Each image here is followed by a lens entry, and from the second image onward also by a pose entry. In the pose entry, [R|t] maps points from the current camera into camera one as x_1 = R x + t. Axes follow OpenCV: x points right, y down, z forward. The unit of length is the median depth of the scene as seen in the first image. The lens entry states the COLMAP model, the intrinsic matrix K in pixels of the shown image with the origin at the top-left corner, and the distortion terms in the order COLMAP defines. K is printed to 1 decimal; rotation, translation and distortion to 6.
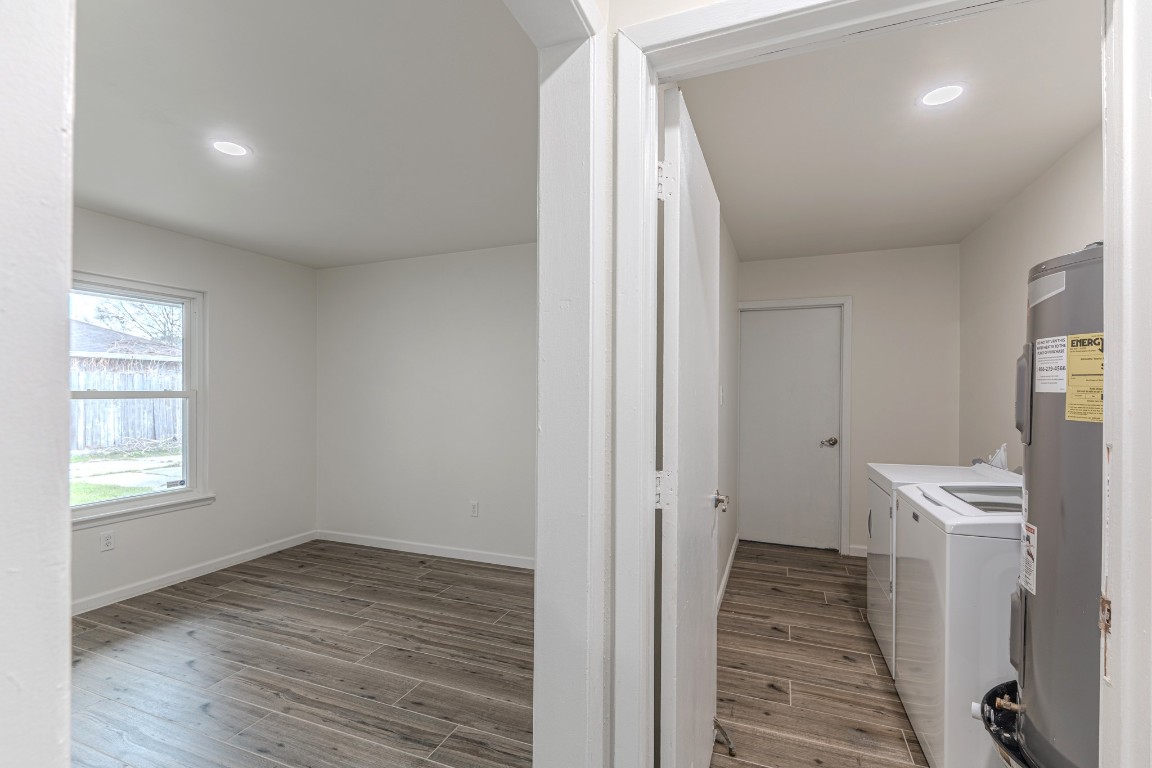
lens RADIAL K [[516.0, 0, 577.2], [0, 516.0, 390.3], [0, 0, 1]] dist [-0.002476, -0.000346]
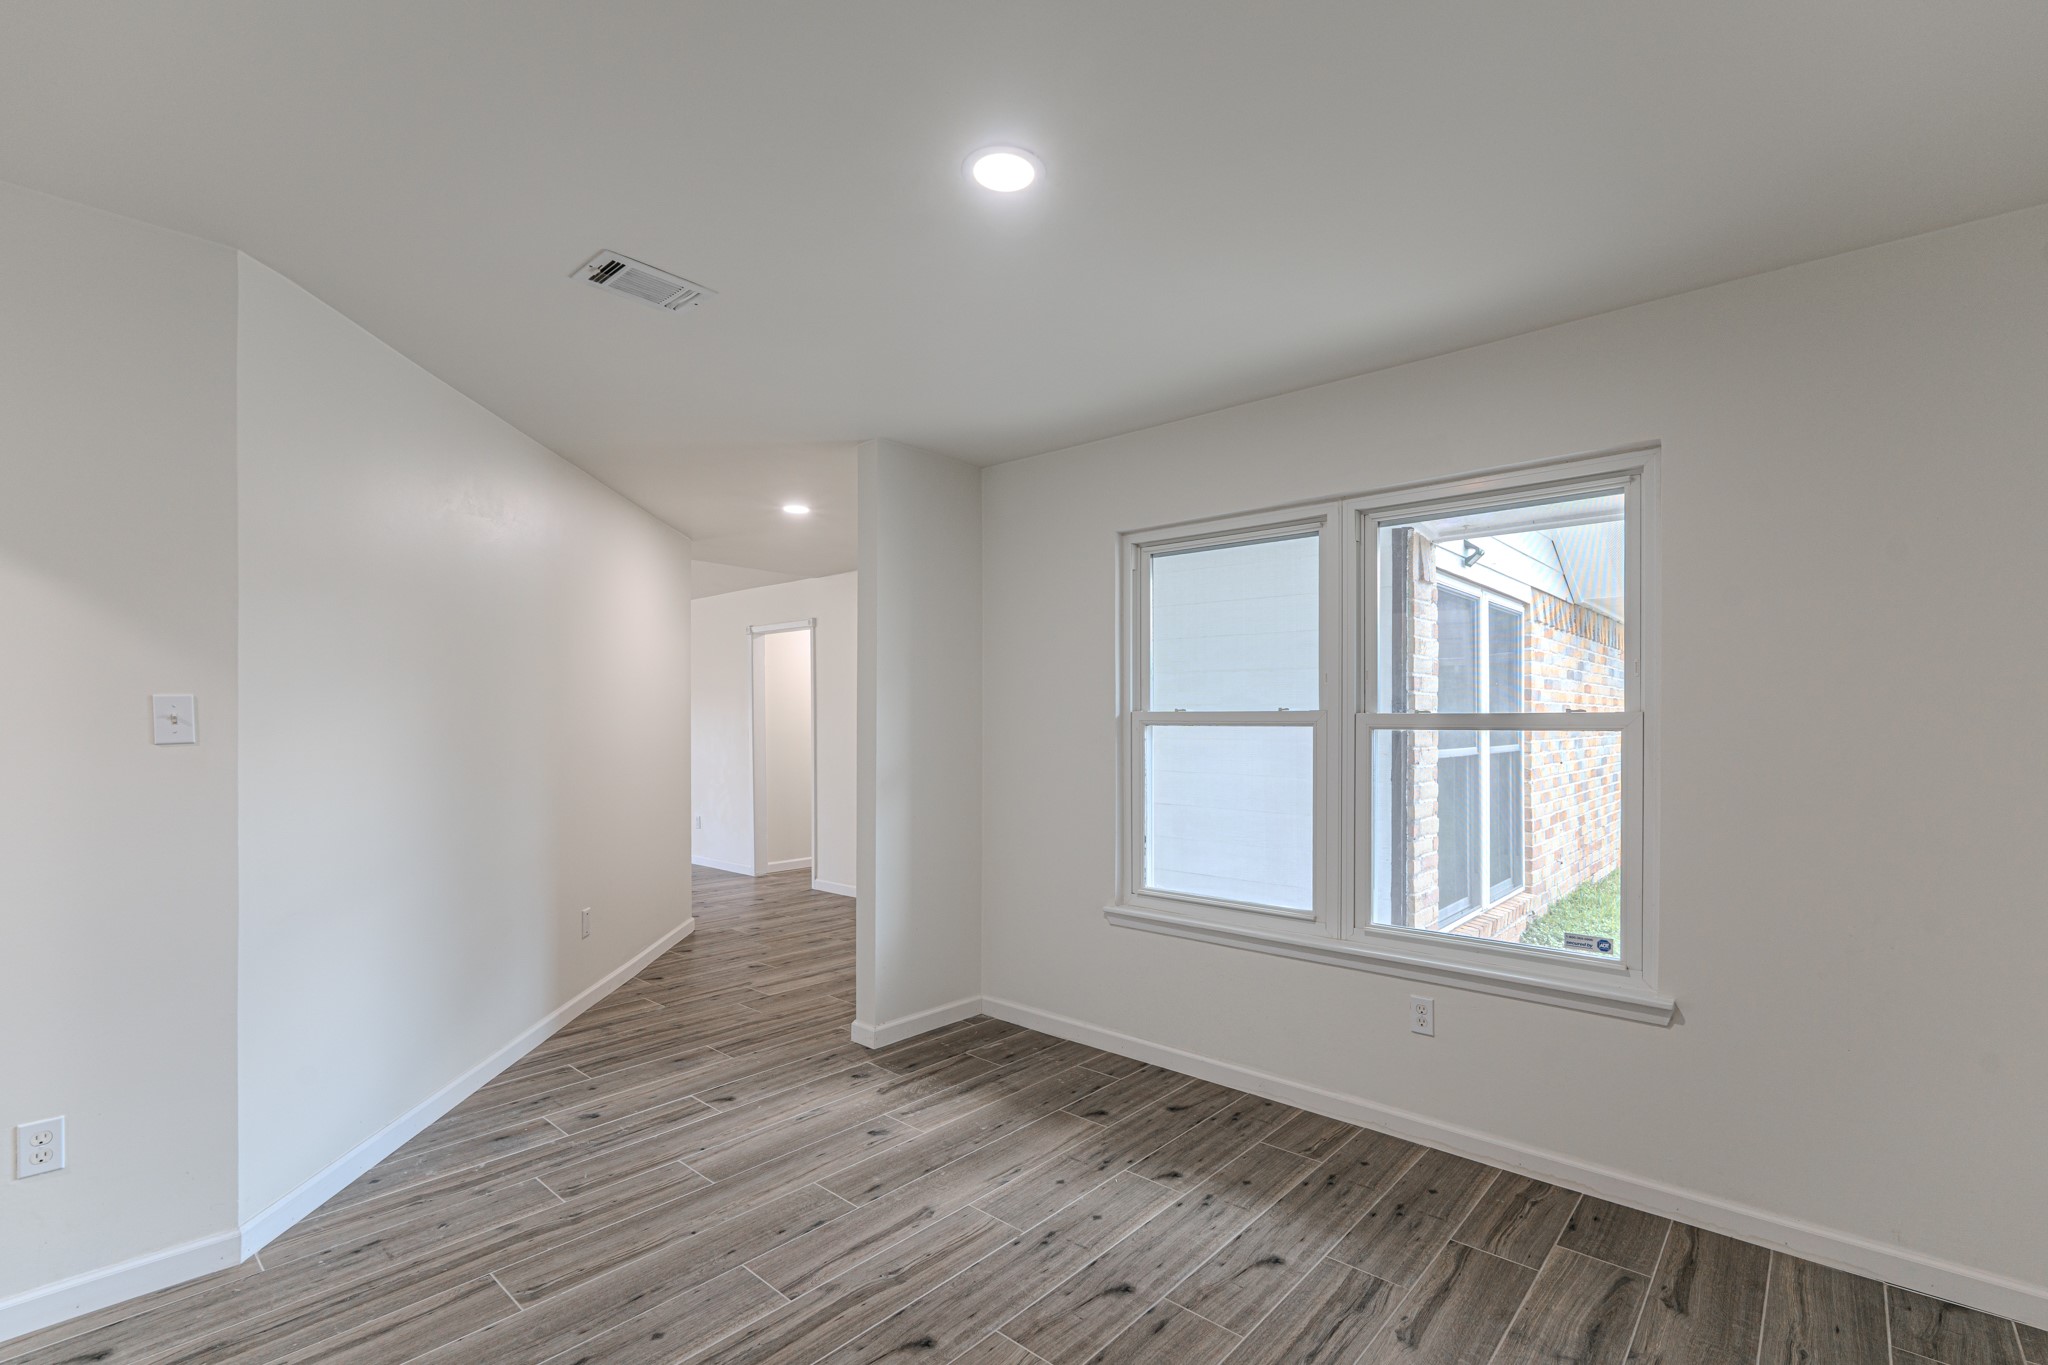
lens RADIAL K [[917.3, 0, 1007.7], [0, 917.3, 717.3], [0, 0, 1]] dist [-0.002476, -0.000346]
pose [[-0.341217, 0.000794, -0.939984, 0.051086], [0.000517, 1.000000, 0.000657, 0.004175], [0.939984, -0.000262, -0.341217, 0.854580]]
